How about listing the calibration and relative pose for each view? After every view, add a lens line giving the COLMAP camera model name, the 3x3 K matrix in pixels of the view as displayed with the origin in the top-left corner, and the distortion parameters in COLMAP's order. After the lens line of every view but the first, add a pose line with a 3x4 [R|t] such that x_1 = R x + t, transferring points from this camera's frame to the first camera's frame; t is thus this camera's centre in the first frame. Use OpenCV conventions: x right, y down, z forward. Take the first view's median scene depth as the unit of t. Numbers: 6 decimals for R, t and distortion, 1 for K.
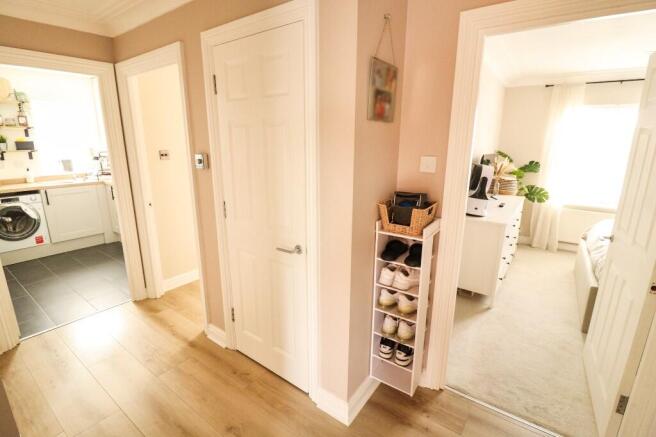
lens RADIAL K [[312.5, 0, 331.7], [0, 312.5, 217.2], [0, 0, 1]] dist [-0.016274, -0.005666]
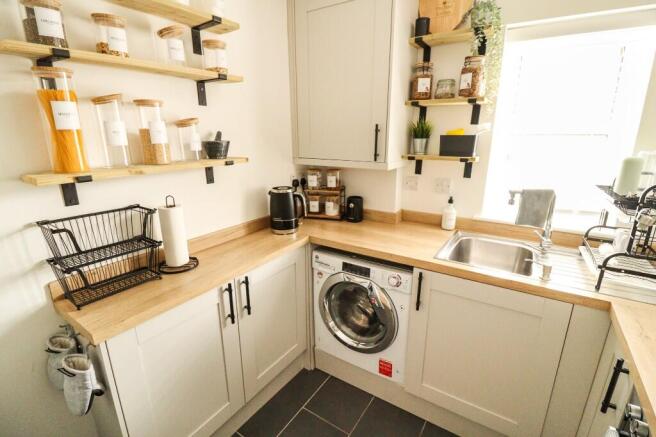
lens RADIAL K [[312.5, 0, 327.3], [0, 312.5, 219.3], [0, 0, 1]] dist [-0.016274, -0.005666]
pose [[0.036090, 0.254153, -0.966490, -0.590050], [-0.236428, 0.941837, 0.238841, -0.205103], [0.970978, 0.219886, 0.094080, 0.833500]]
